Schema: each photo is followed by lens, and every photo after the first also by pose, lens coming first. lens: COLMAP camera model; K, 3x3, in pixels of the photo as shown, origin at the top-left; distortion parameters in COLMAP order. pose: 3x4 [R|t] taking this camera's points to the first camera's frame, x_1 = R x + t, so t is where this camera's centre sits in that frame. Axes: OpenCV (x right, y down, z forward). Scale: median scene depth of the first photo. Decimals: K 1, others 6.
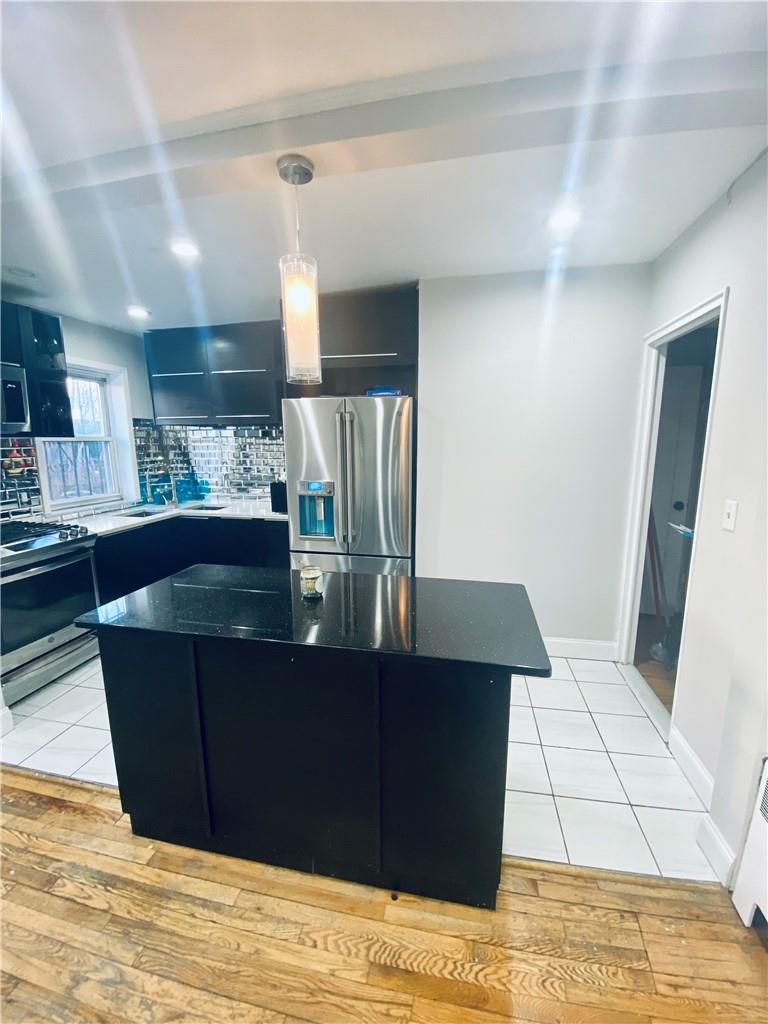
lens RADIAL K [[412.7, 0, 384.0], [0, 412.7, 512.0], [0, 0, 1]] dist [-0.001232, -0.000157]
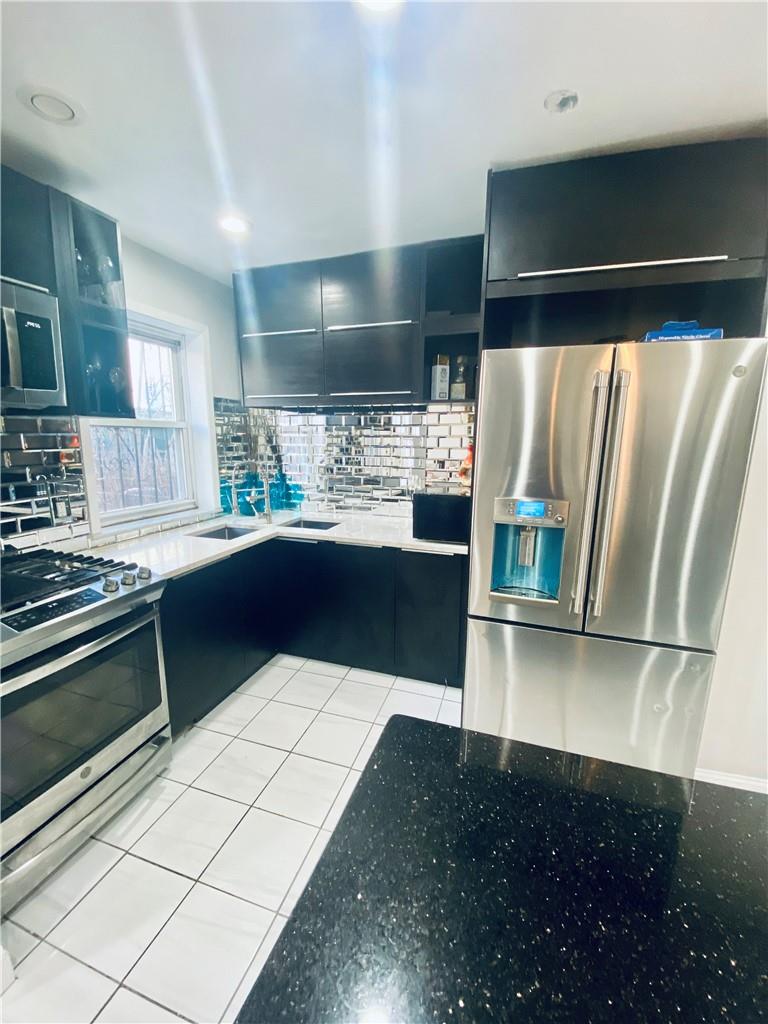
lens RADIAL K [[410.0, 0, 386.3], [0, 410.0, 519.2], [0, 0, 1]] dist [0.001366, 0.000107]
pose [[0.993806, 0.038483, -0.104254, -0.232277], [-0.036189, 0.999061, 0.023803, -0.042855], [0.105072, -0.019882, 0.994266, 0.322963]]
